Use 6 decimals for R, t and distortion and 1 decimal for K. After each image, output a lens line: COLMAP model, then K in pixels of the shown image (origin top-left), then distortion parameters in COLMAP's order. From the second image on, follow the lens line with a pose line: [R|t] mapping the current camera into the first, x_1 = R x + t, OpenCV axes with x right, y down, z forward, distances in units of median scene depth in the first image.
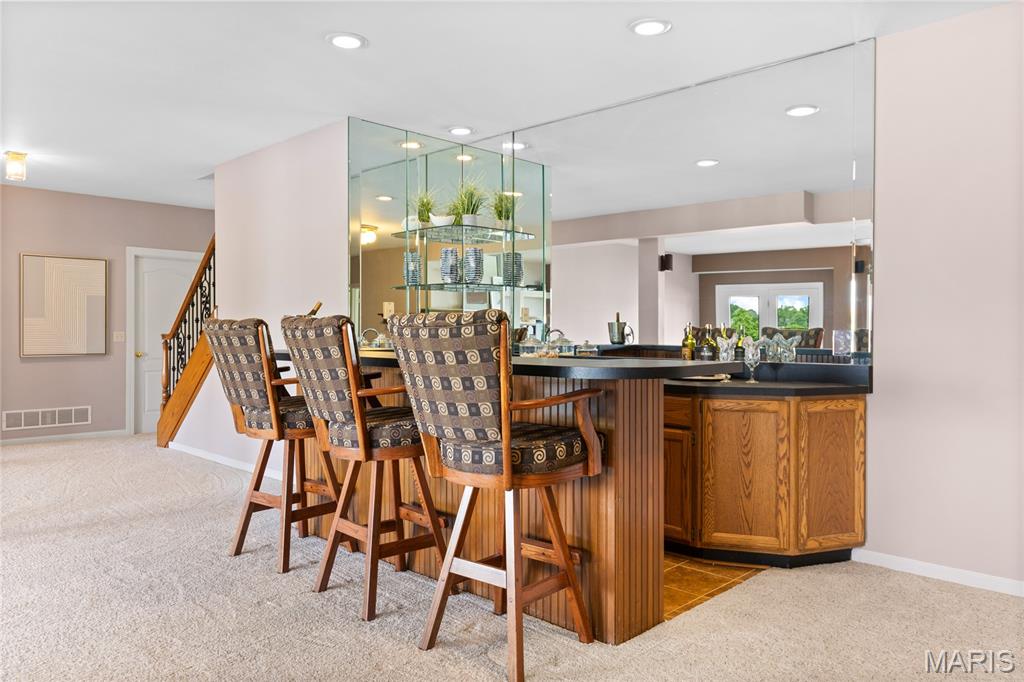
lens RADIAL K [[746.9, 0, 513.6], [0, 746.9, 341.1], [0, 0, 1]] dist [0.001731, 0.001616]
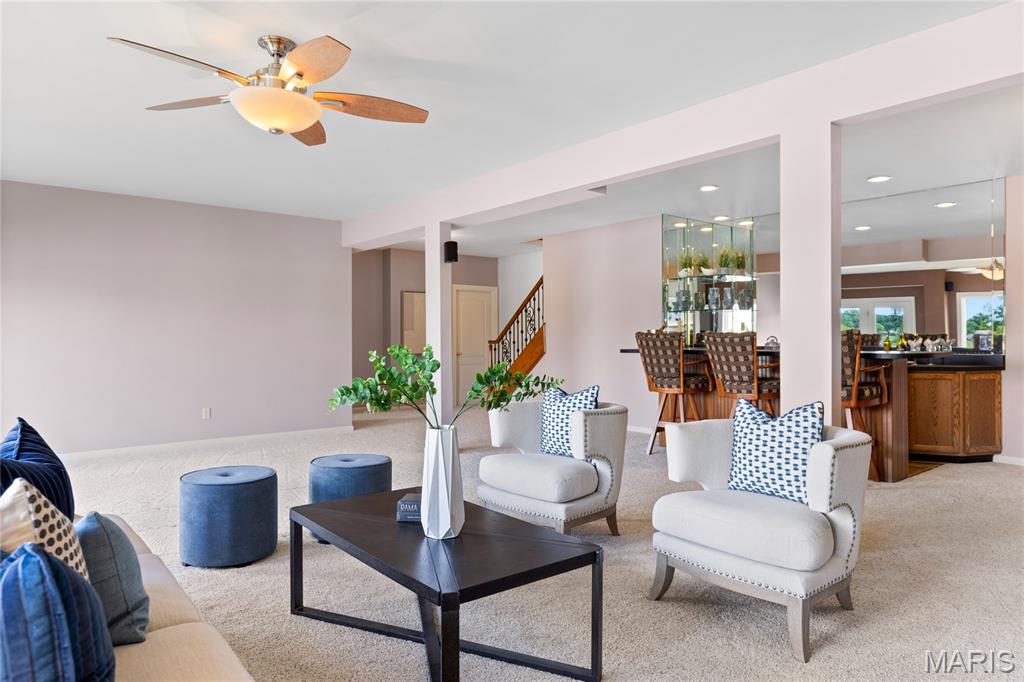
lens RADIAL K [[649.6, 0, 509.5], [0, 649.6, 338.7], [0, 0, 1]] dist [-0.004908, -0.003055]
pose [[0.992552, -0.006344, -0.121653, -0.541383], [0.005149, 0.999935, -0.010135, 0.002333], [0.121709, 0.009433, 0.992521, -0.737378]]
